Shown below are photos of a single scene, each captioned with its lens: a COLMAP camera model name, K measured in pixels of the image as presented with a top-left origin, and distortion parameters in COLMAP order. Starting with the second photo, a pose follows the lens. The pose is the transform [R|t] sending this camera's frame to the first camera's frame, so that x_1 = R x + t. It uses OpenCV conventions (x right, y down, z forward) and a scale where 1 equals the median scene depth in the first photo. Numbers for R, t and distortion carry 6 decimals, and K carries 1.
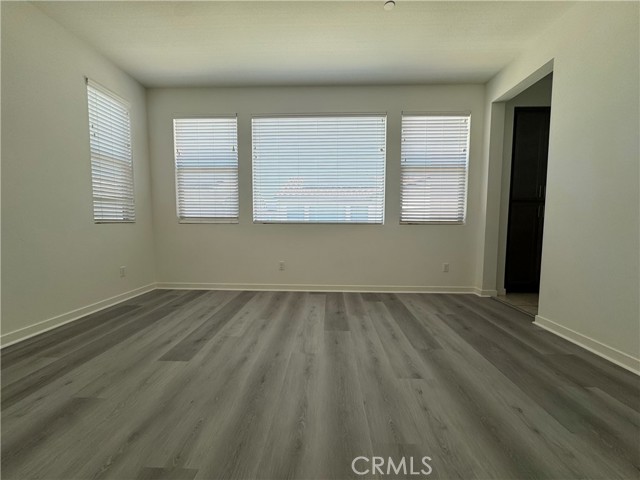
lens RADIAL K [[255.6, 0, 320.3], [0, 255.6, 239.7], [0, 0, 1]] dist [-0.004150, 0.000354]
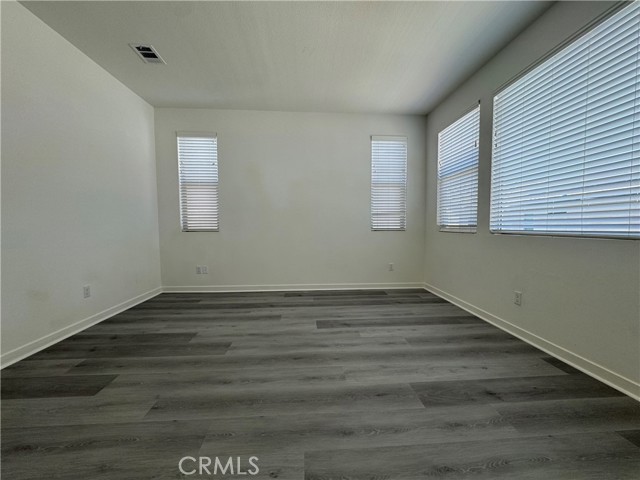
lens RADIAL K [[255.6, 0, 320.3], [0, 255.6, 239.7], [0, 0, 1]] dist [-0.004150, 0.000354]
pose [[0.108987, 0.050544, -0.992757, 0.583894], [-0.068577, 0.996709, 0.043217, -0.056477], [0.991675, 0.063370, 0.112094, 0.541422]]
